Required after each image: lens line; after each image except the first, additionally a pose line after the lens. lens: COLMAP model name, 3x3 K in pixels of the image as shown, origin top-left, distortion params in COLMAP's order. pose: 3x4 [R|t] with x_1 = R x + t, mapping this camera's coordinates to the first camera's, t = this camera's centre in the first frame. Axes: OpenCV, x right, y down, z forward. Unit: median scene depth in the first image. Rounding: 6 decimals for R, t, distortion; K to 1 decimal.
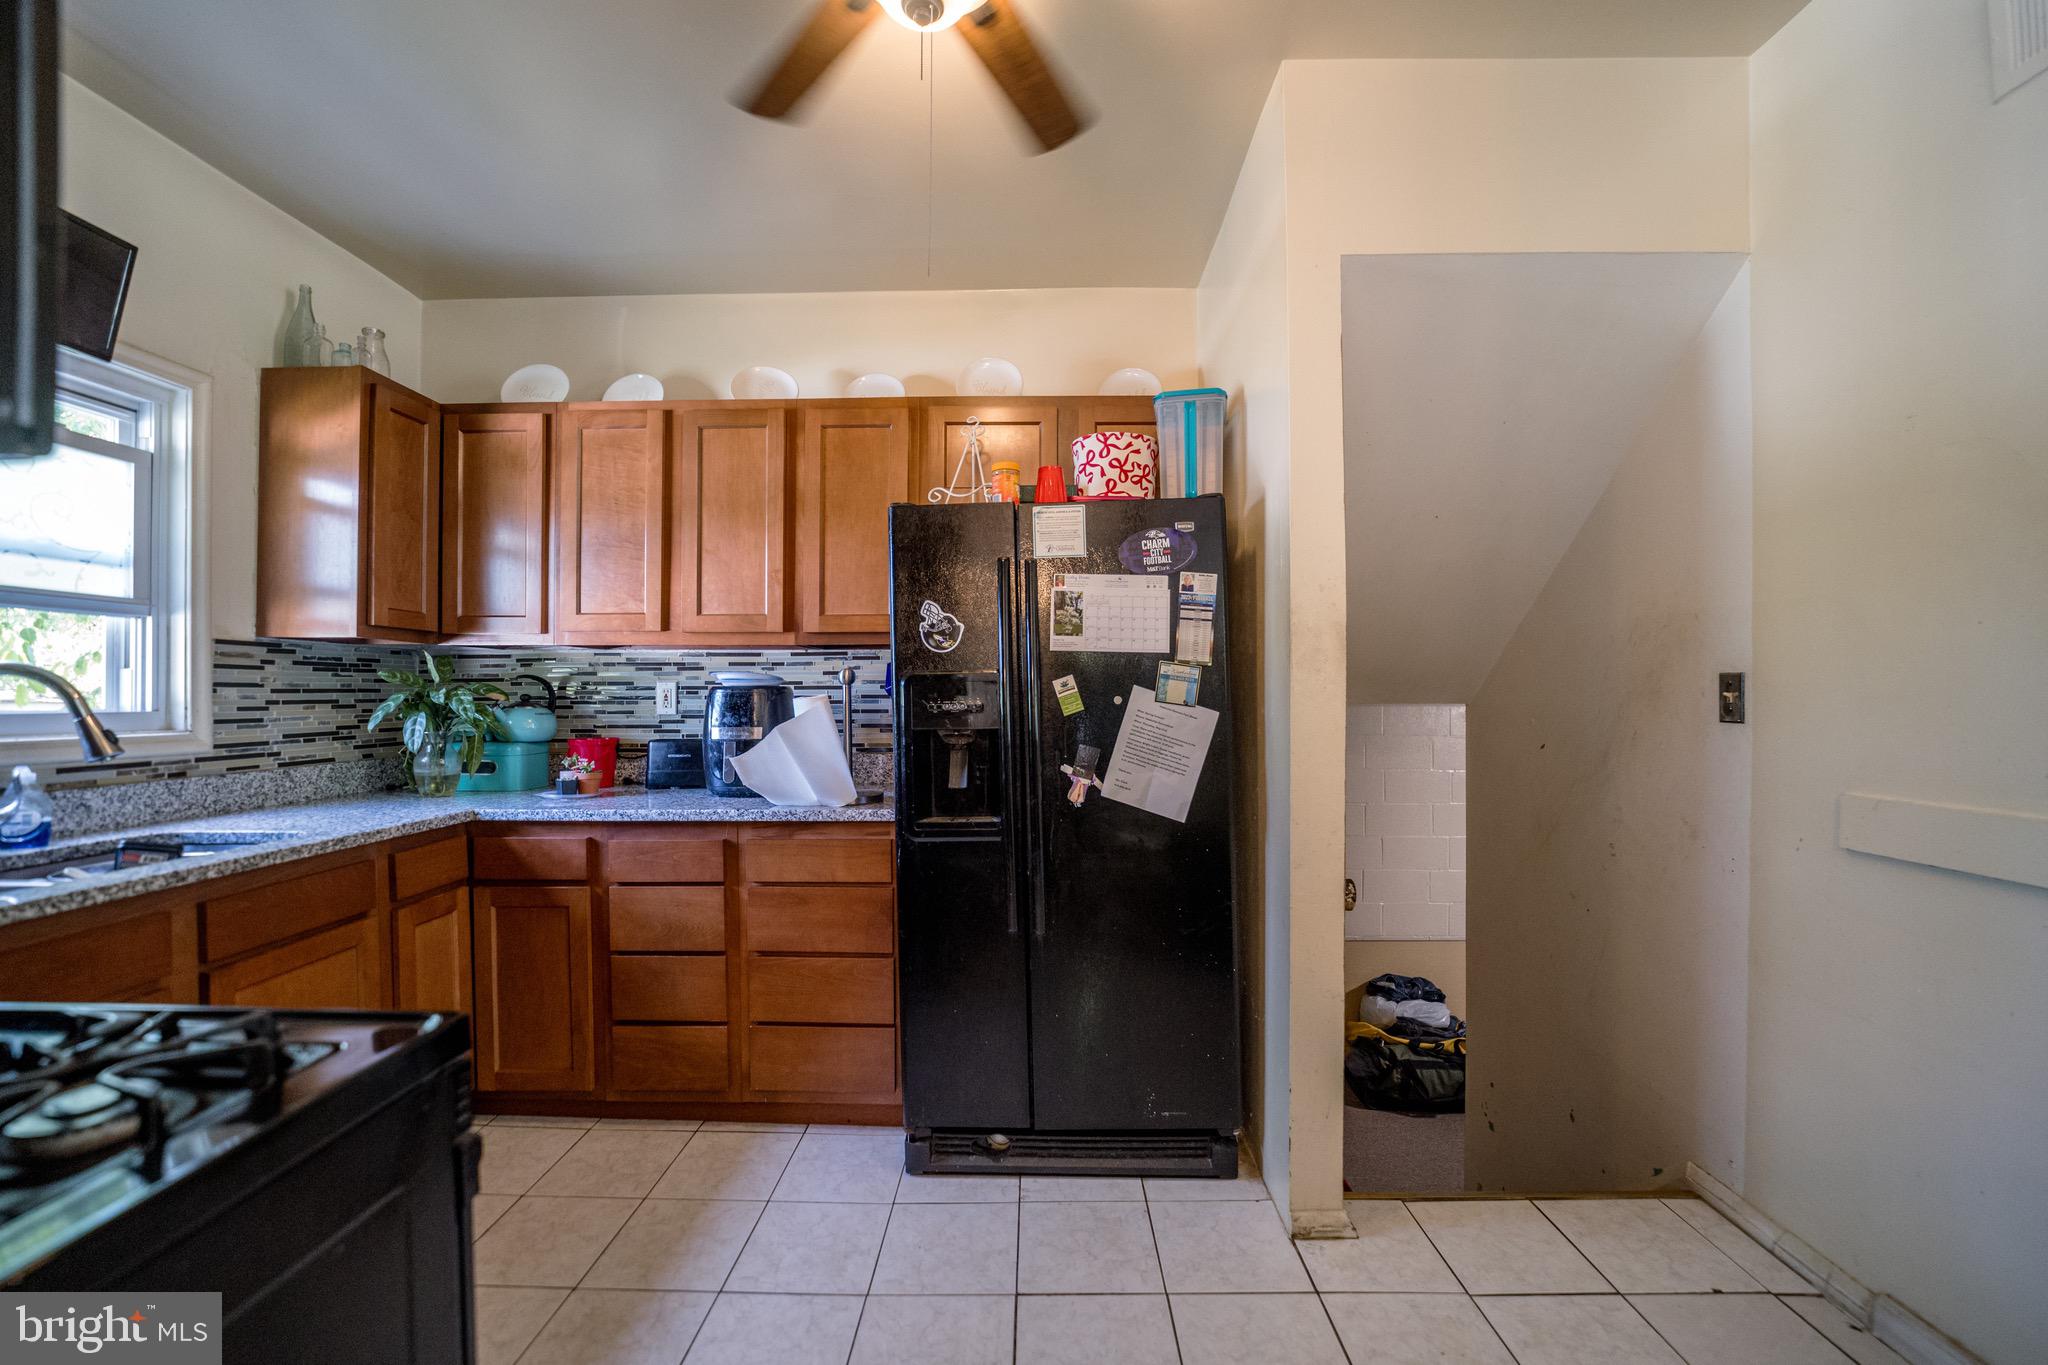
lens RADIAL K [[823.4, 0, 1026.5], [0, 823.4, 690.7], [0, 0, 1]] dist [-0.029412, 0.006969]
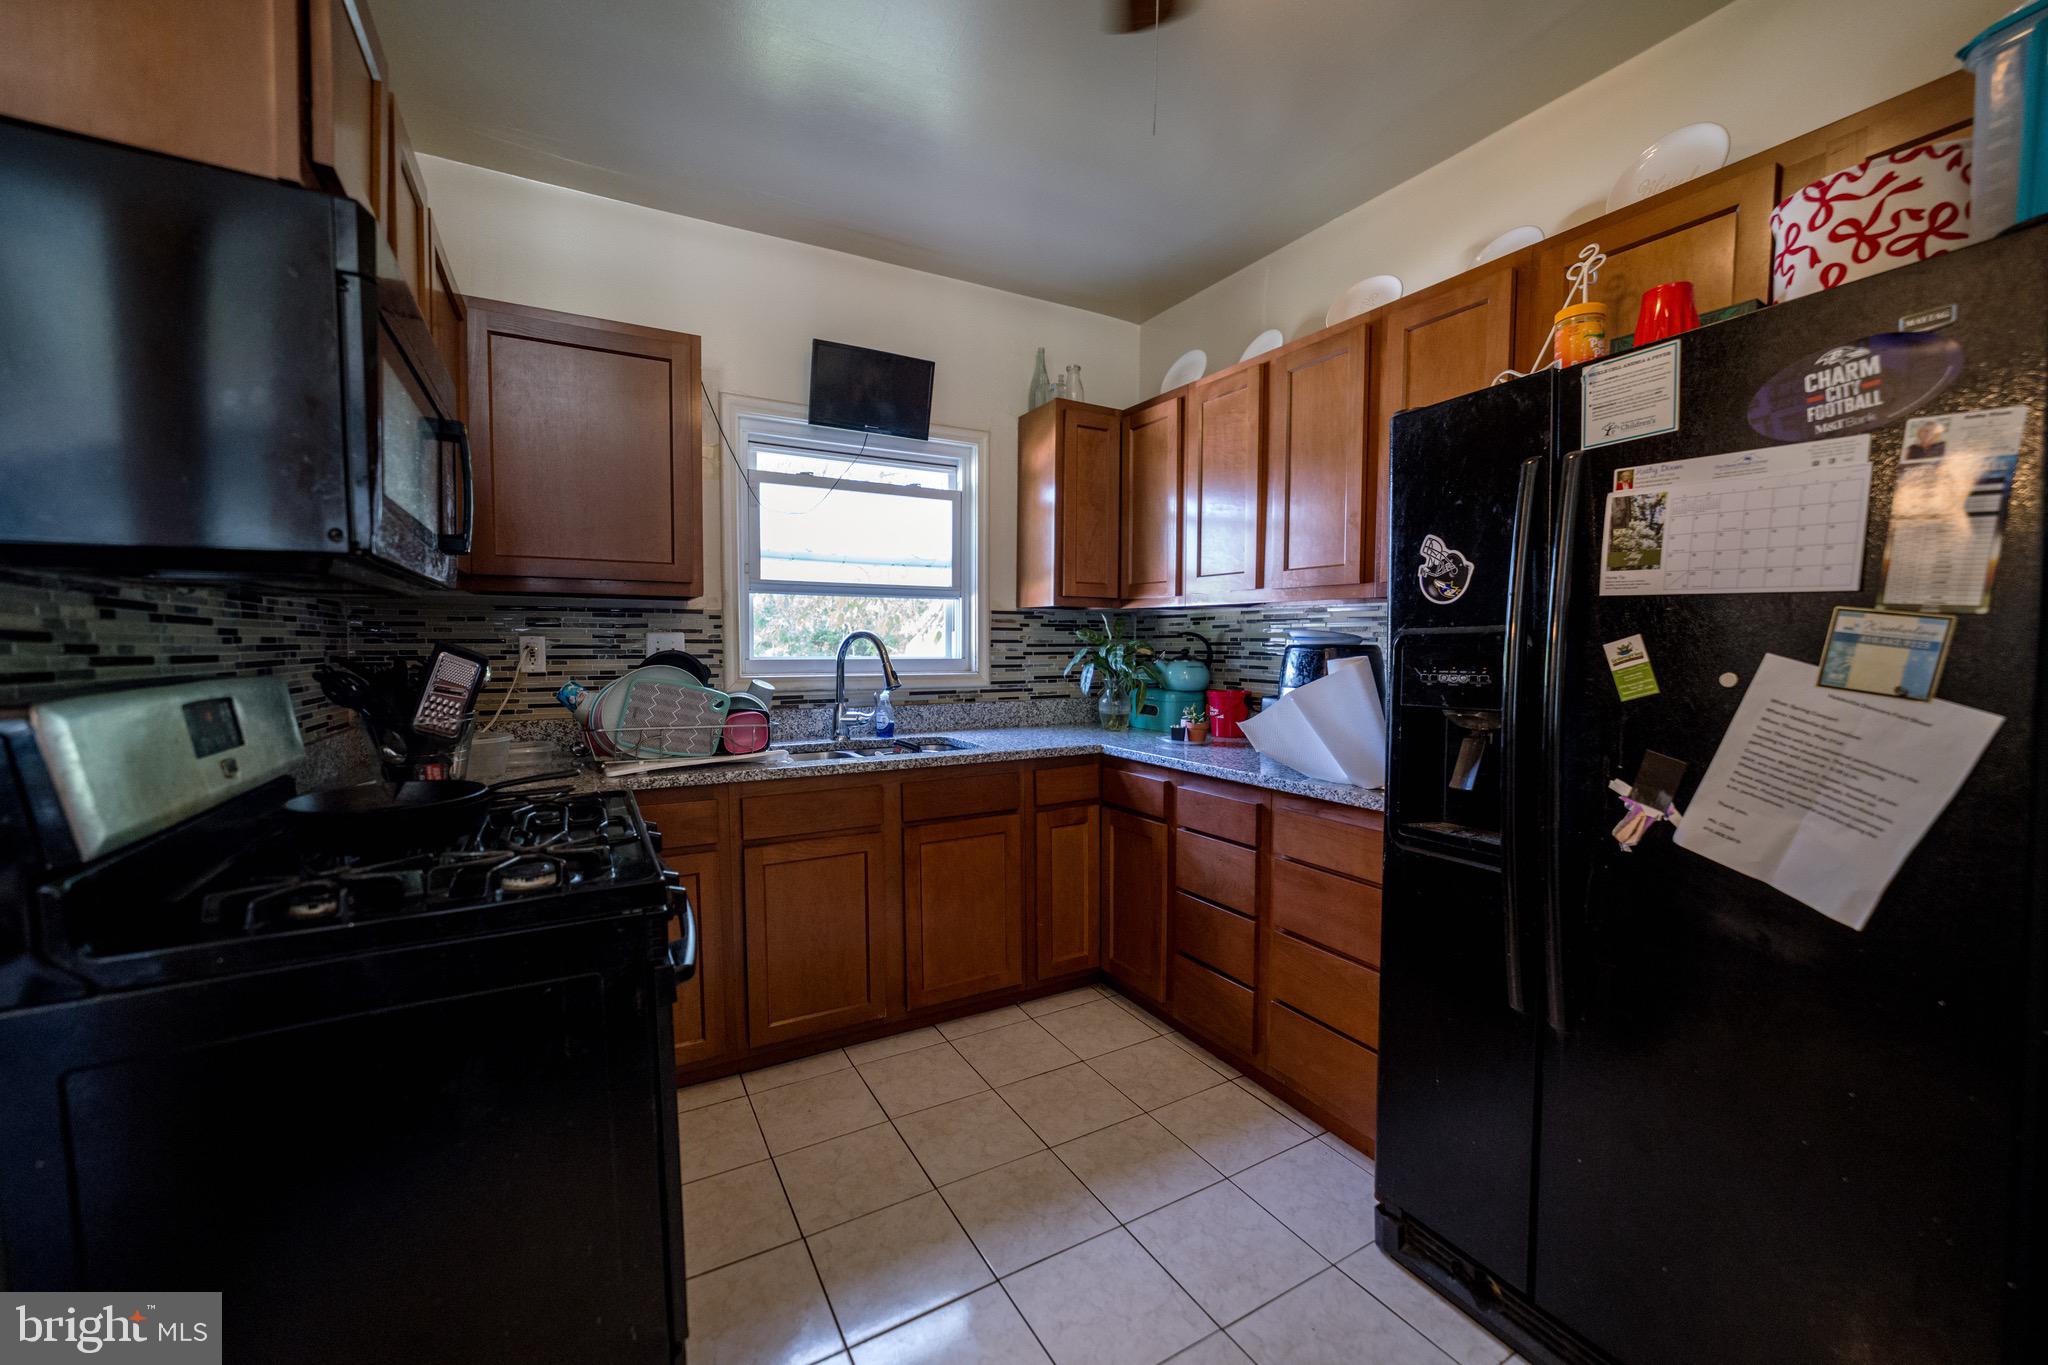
lens RADIAL K [[793.3, 0, 1037.2], [0, 793.3, 694.0], [0, 0, 1]] dist [-0.027694, 0.007890]
pose [[0.522577, 0.061337, -0.850383, 0.307248], [-0.002076, 0.997497, 0.070672, -0.014997], [0.852590, -0.035166, 0.521396, 0.315852]]
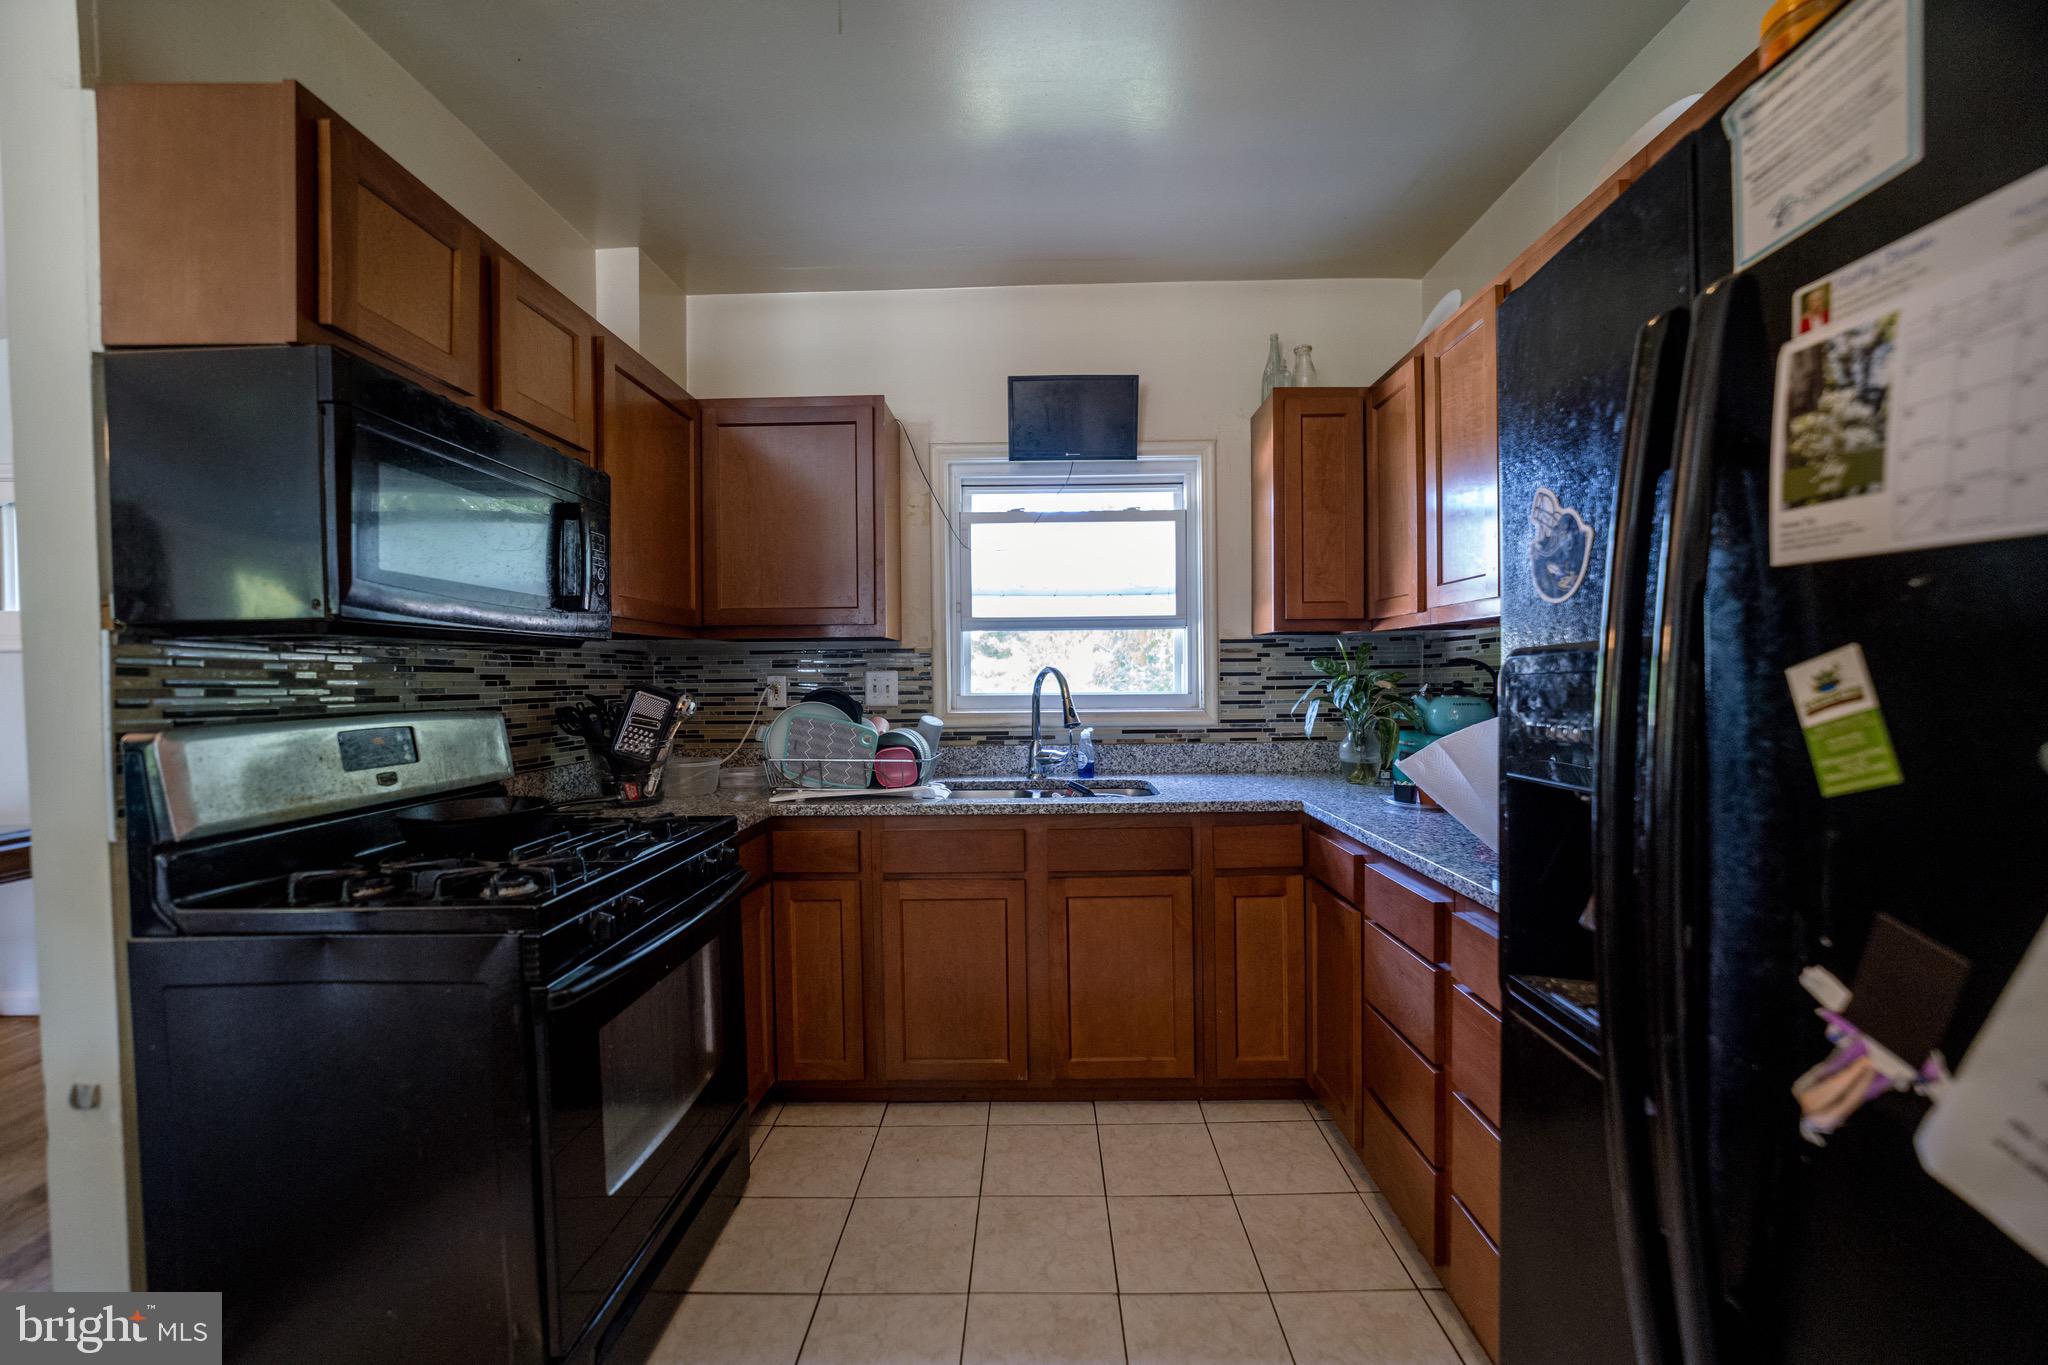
lens RADIAL K [[793.3, 0, 1033.4], [0, 793.3, 694.5], [0, 0, 1]] dist [-0.027694, 0.007890]
pose [[0.009385, 0.026255, -0.999611, 0.295940], [0.015214, 0.999536, 0.026396, -0.013894], [0.999840, -0.015455, 0.008981, 0.715664]]
